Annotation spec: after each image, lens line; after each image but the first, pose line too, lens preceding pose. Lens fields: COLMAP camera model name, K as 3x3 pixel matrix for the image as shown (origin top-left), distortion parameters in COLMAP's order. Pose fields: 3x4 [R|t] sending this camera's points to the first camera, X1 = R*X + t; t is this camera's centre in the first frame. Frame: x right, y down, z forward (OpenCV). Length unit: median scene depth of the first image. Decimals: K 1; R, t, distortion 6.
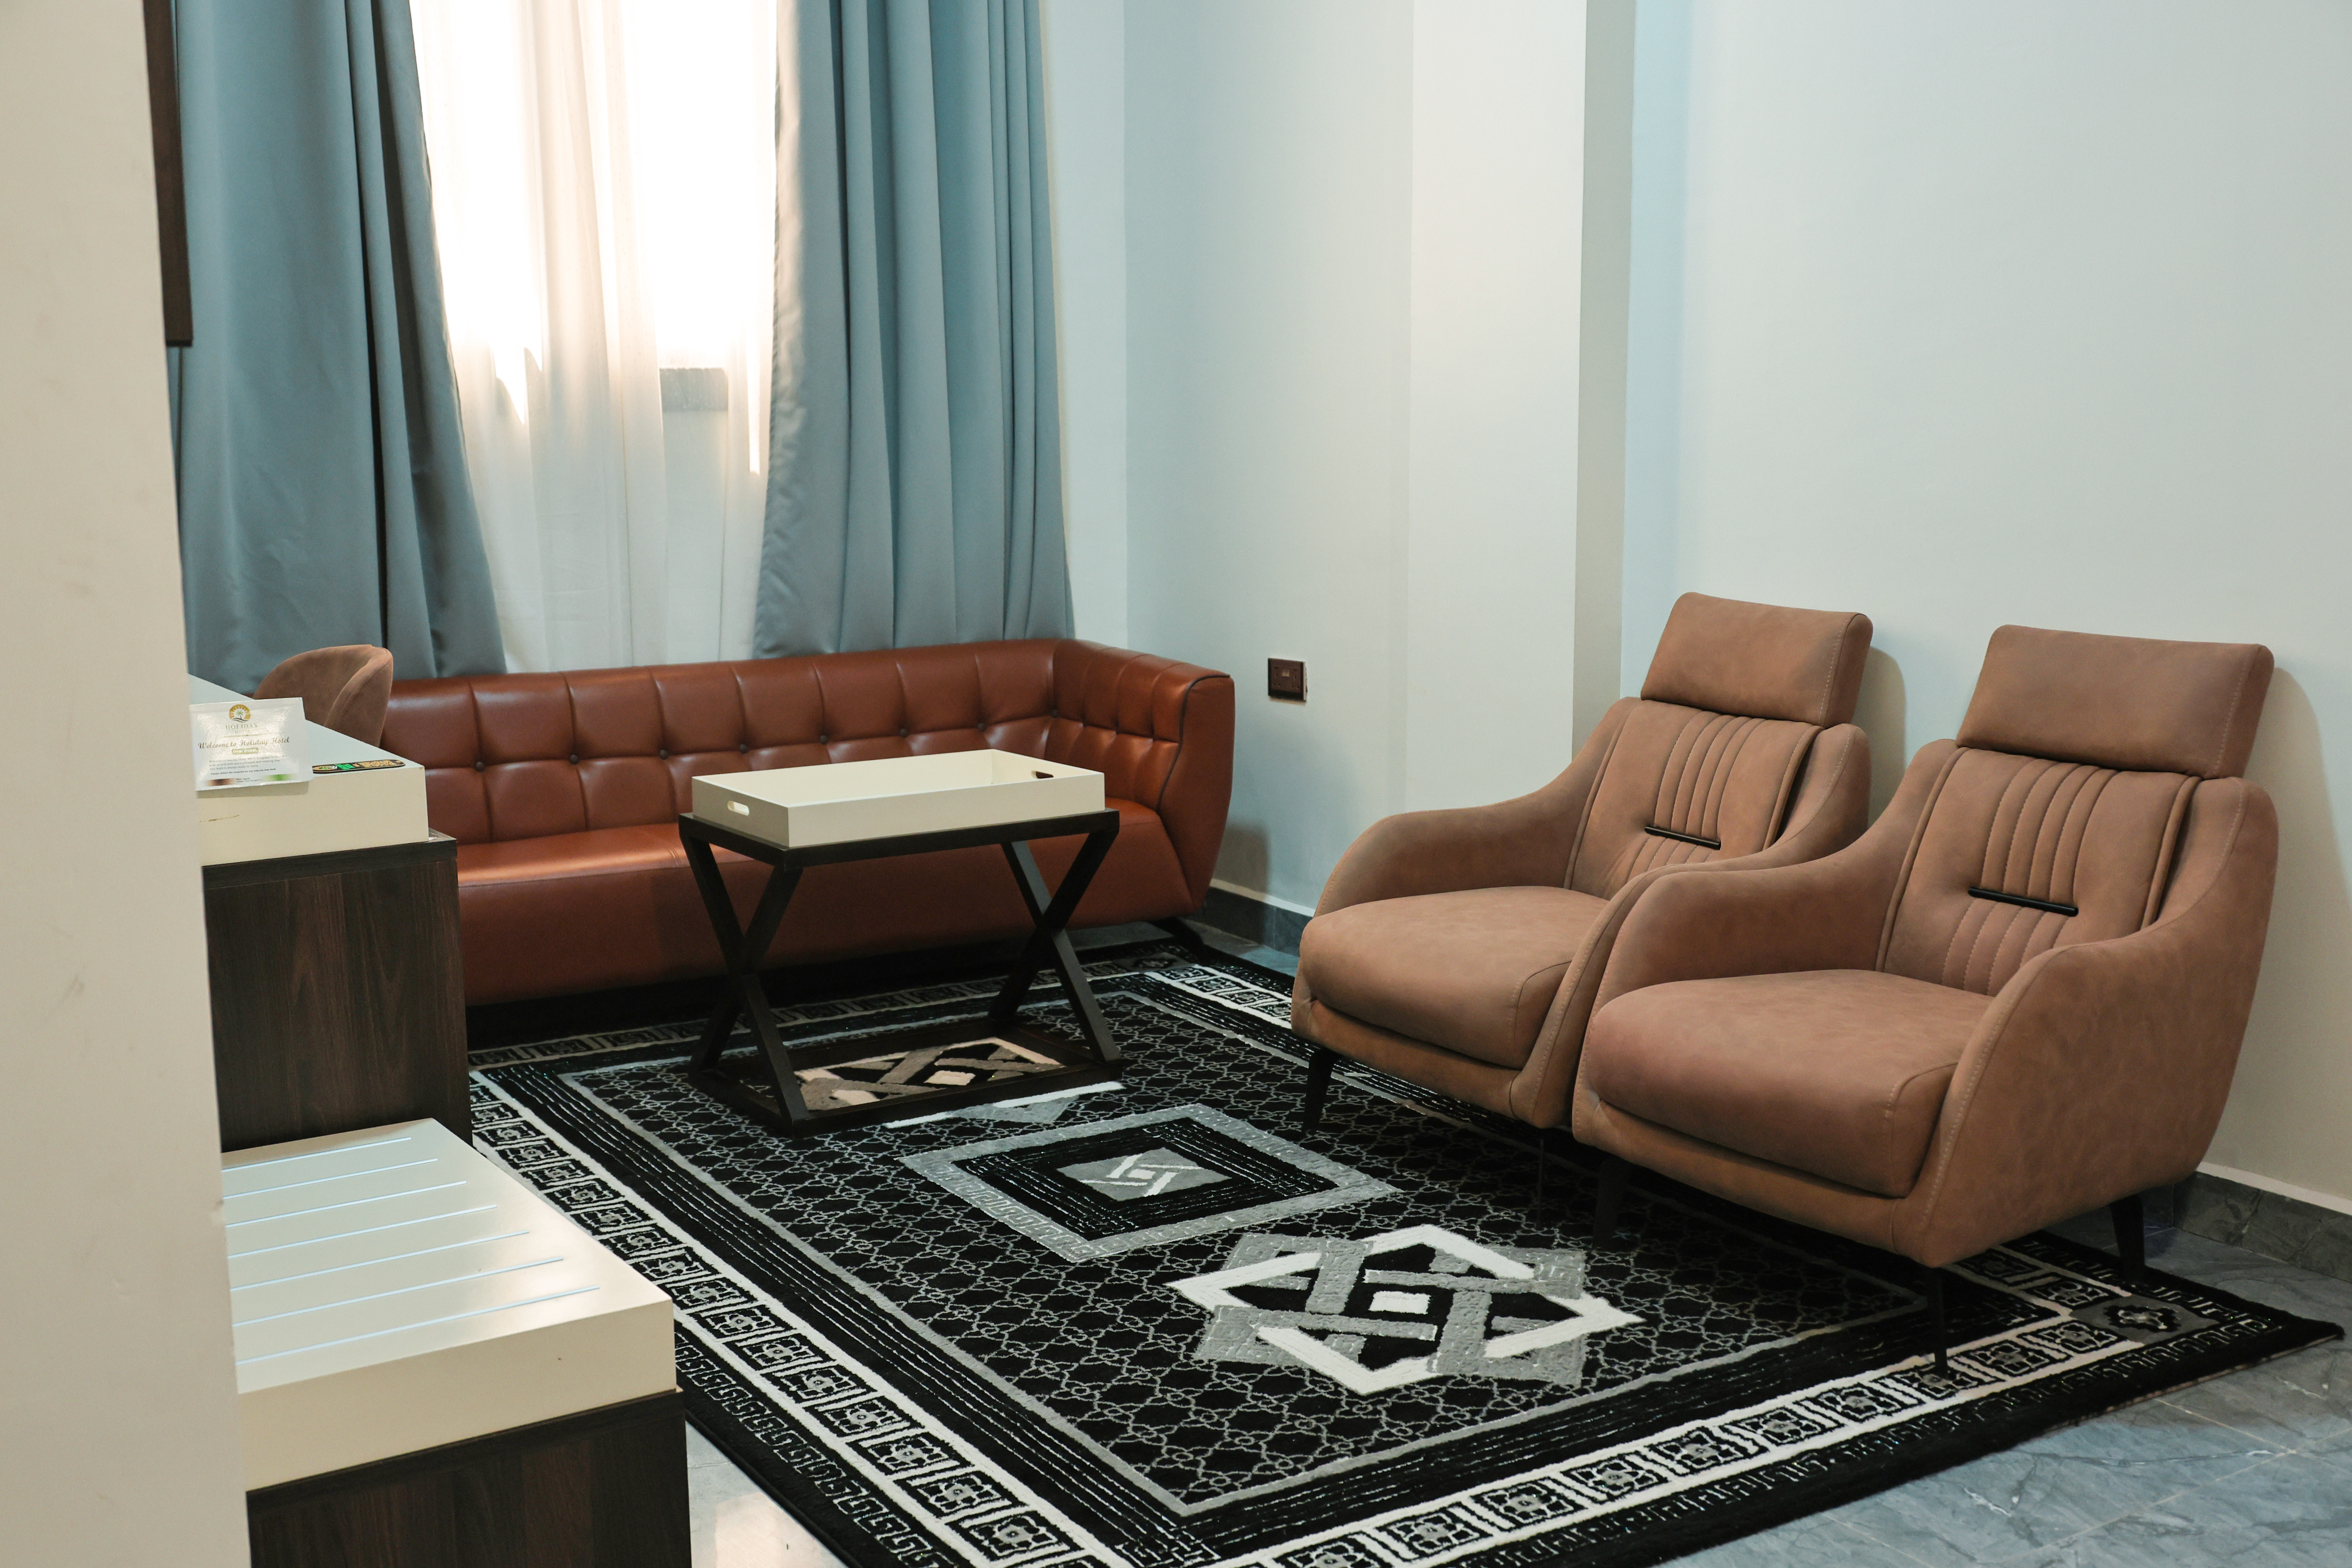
lens RADIAL K [[2560.9, 0, 1176.0], [0, 2560.9, 800.6], [0, 0, 1]] dist [0.046816, 0.000000]
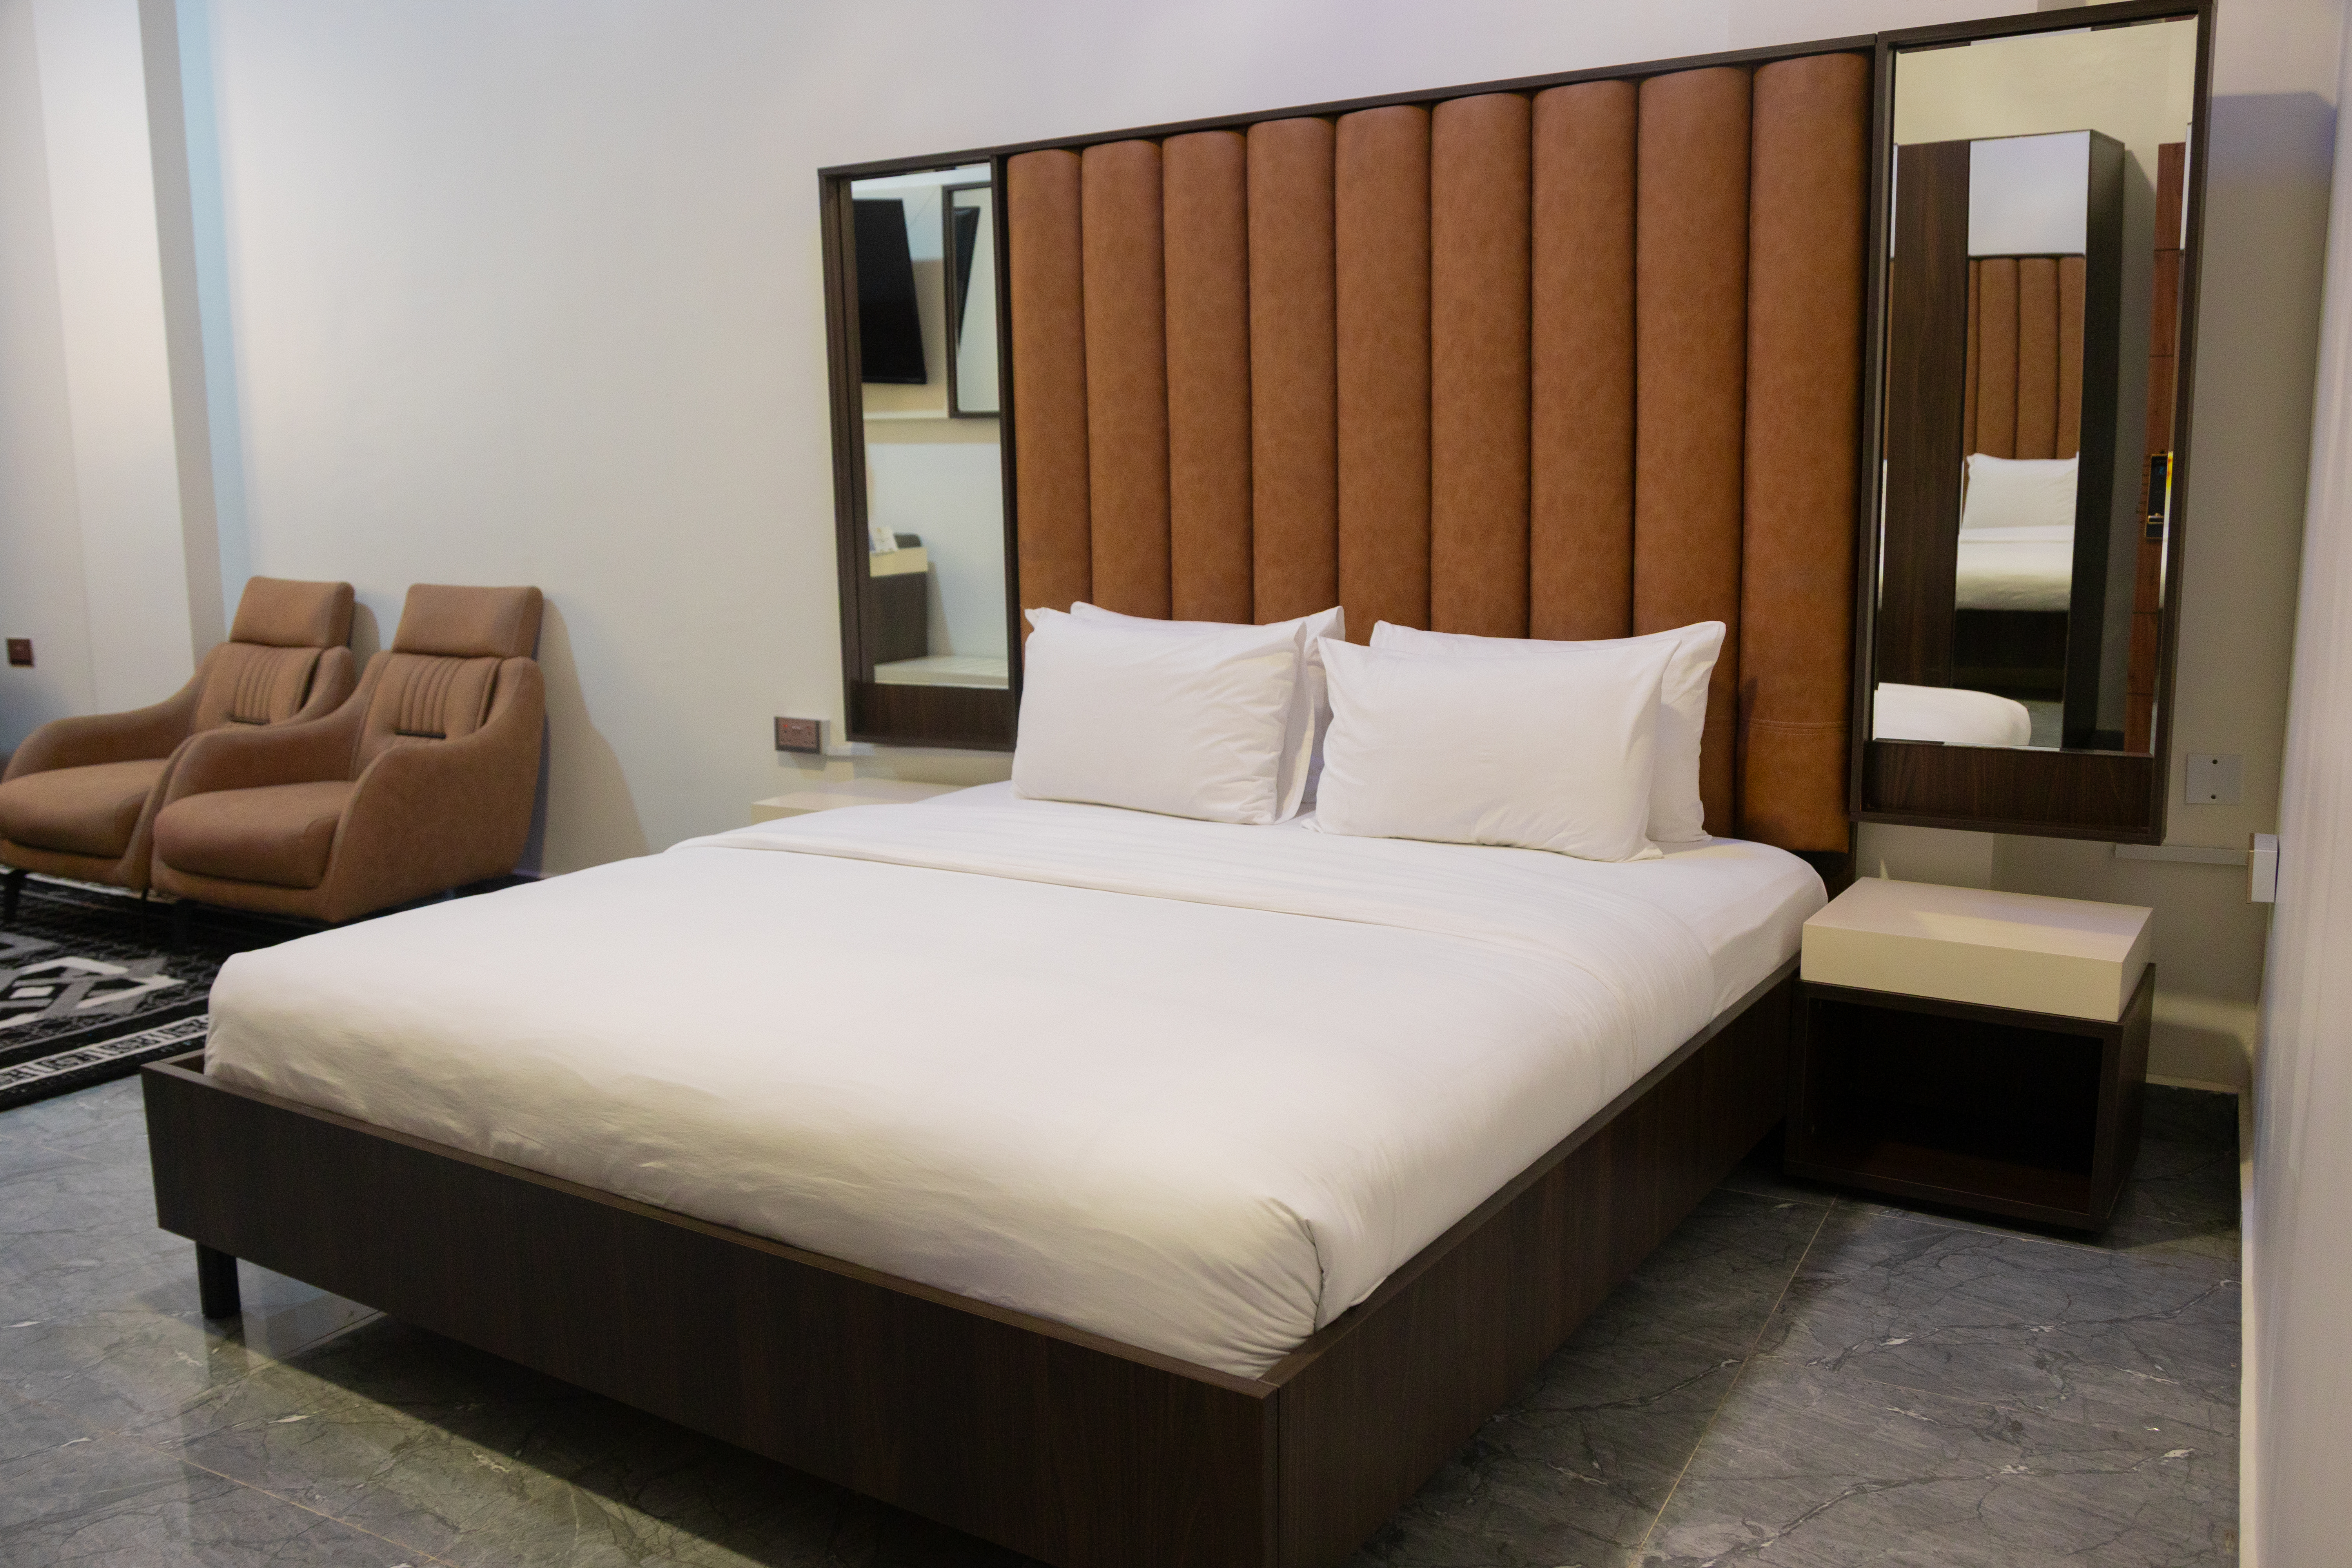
lens RADIAL K [[1937.5, 0, 1183.6], [0, 1937.5, 784.1], [0, 0, 1]] dist [-0.044590, 0.008552]
pose [[0.877780, -0.071371, 0.473718, 0.160280], [0.073314, 0.997205, 0.014392, 0.094056], [-0.473421, 0.022097, 0.880559, -0.429648]]
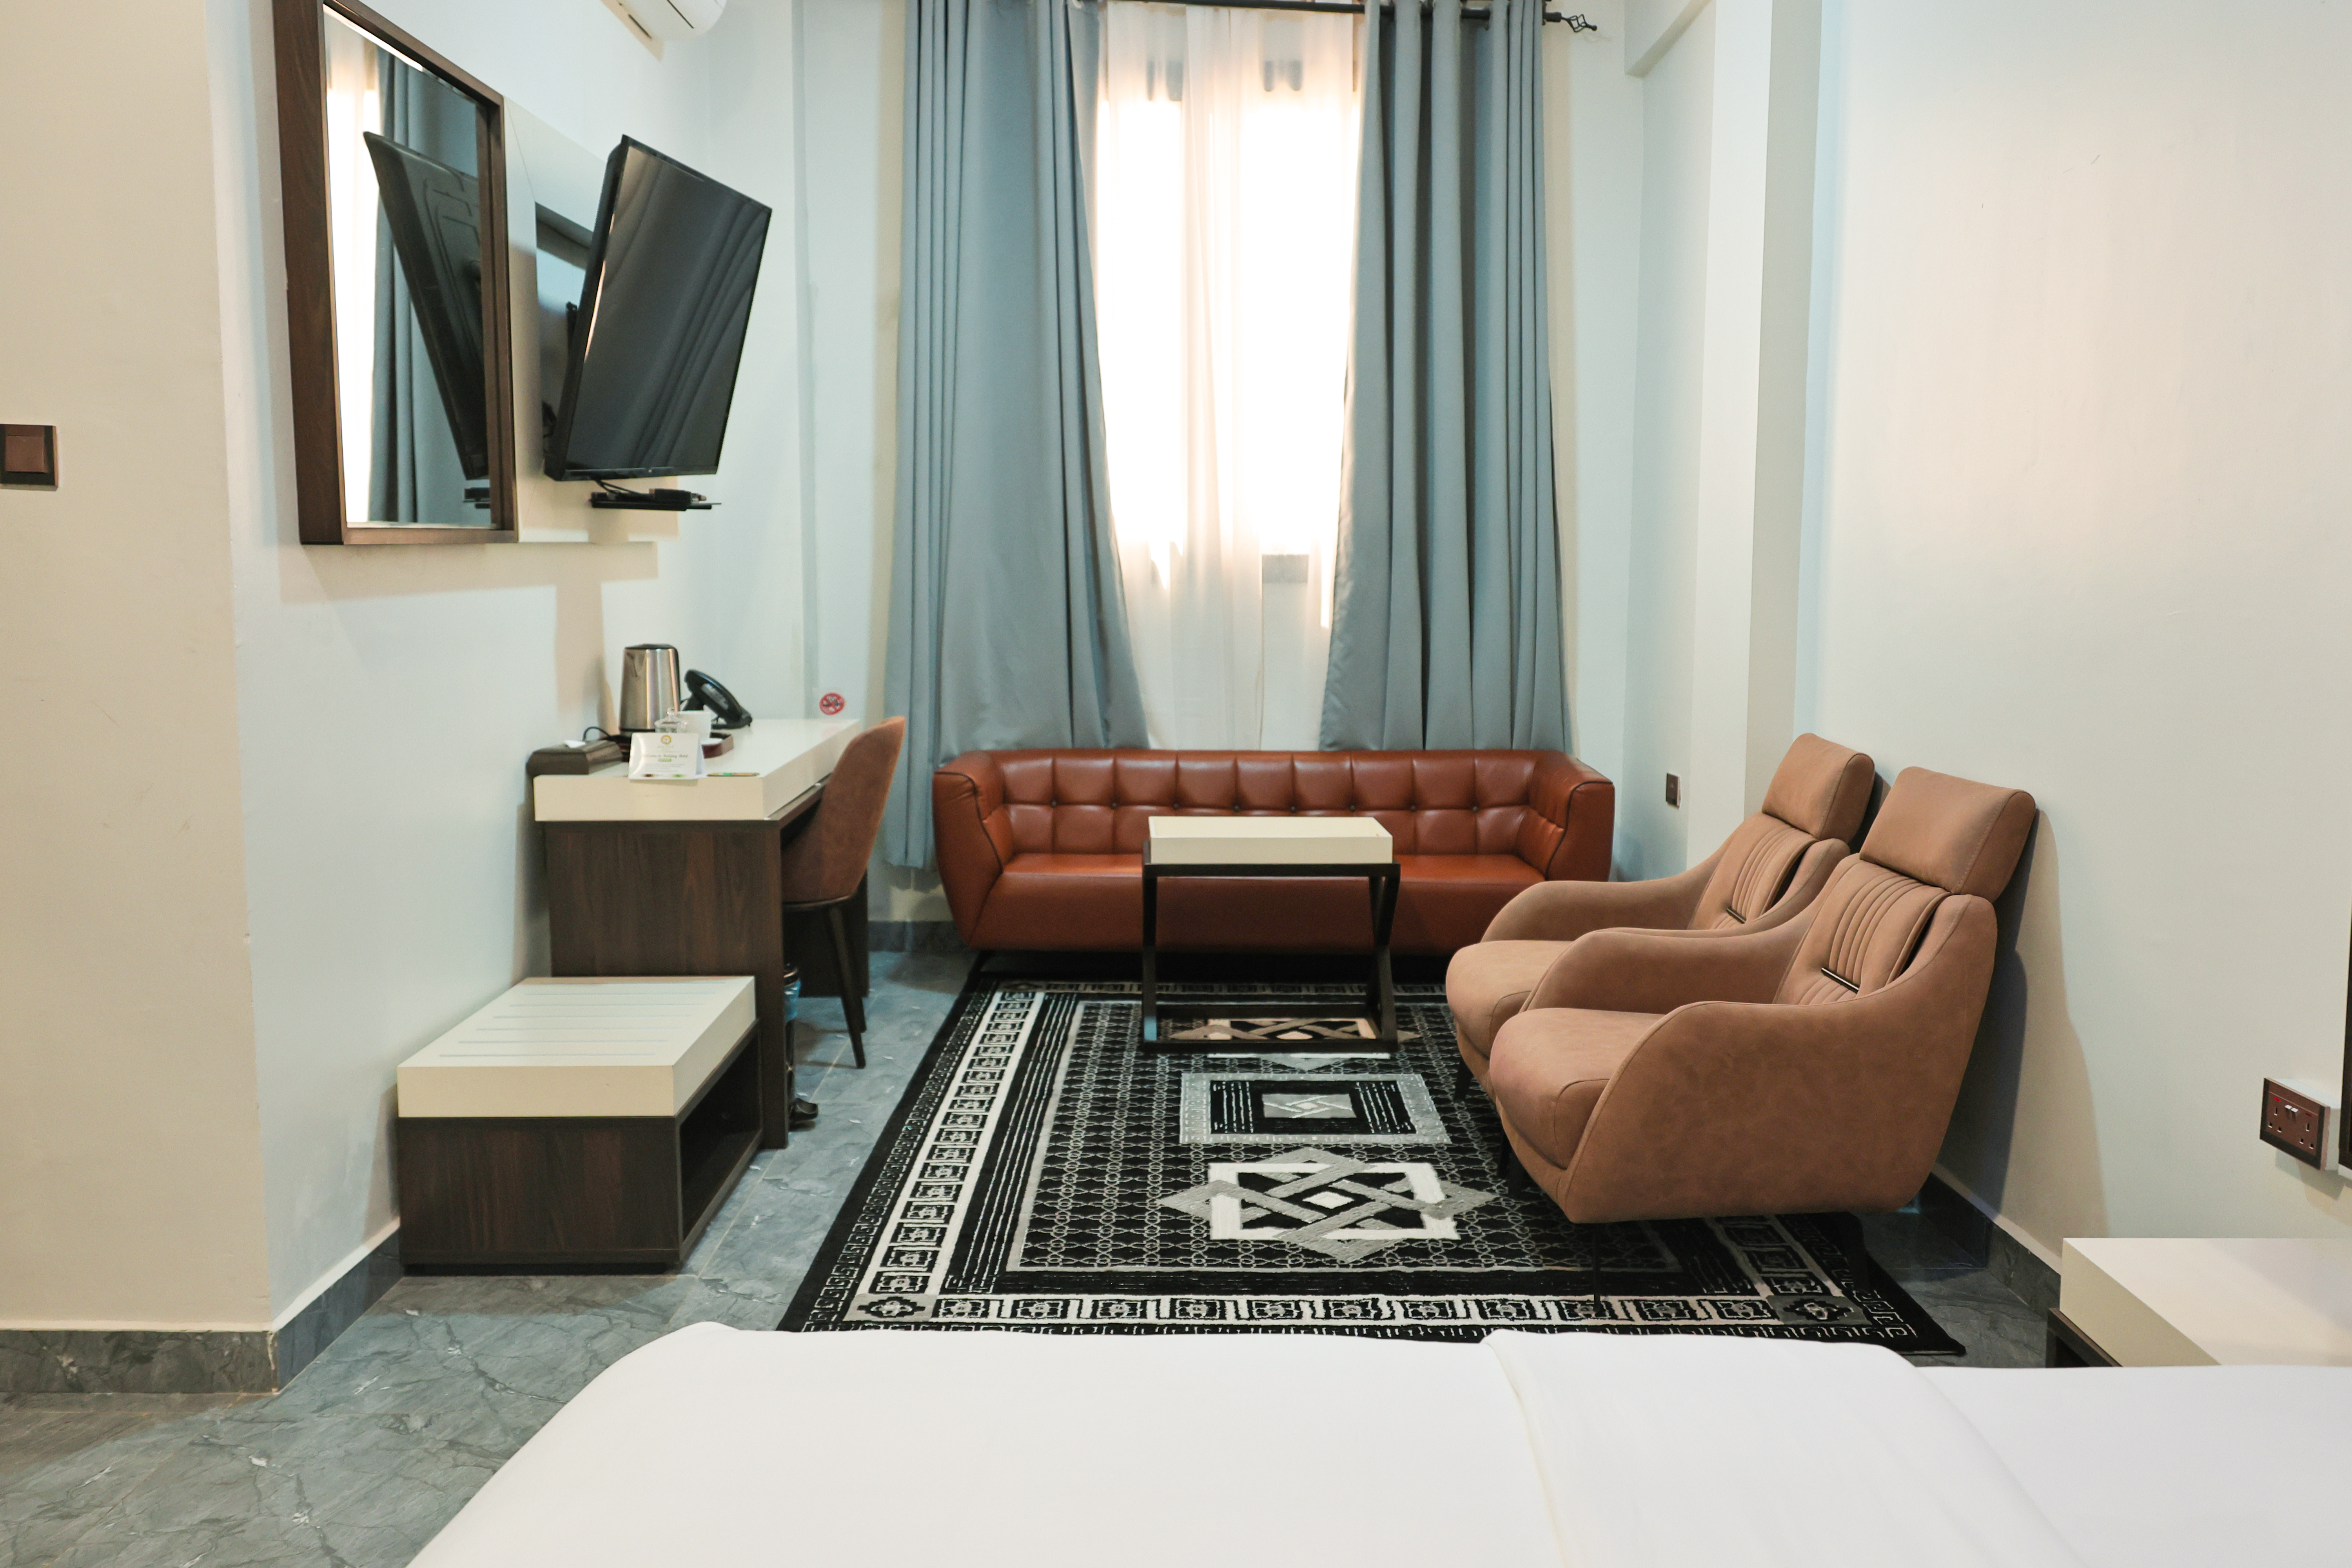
lens RADIAL K [[2001.5, 0, 1189.8], [0, 2001.5, 775.8], [0, 0, 1]] dist [0.008717, -0.001061]
pose [[0.842766, 0.065844, -0.534238, 0.584935], [-0.094991, 0.995106, -0.027205, -0.003857], [0.529832, 0.073675, 0.844896, -0.011670]]
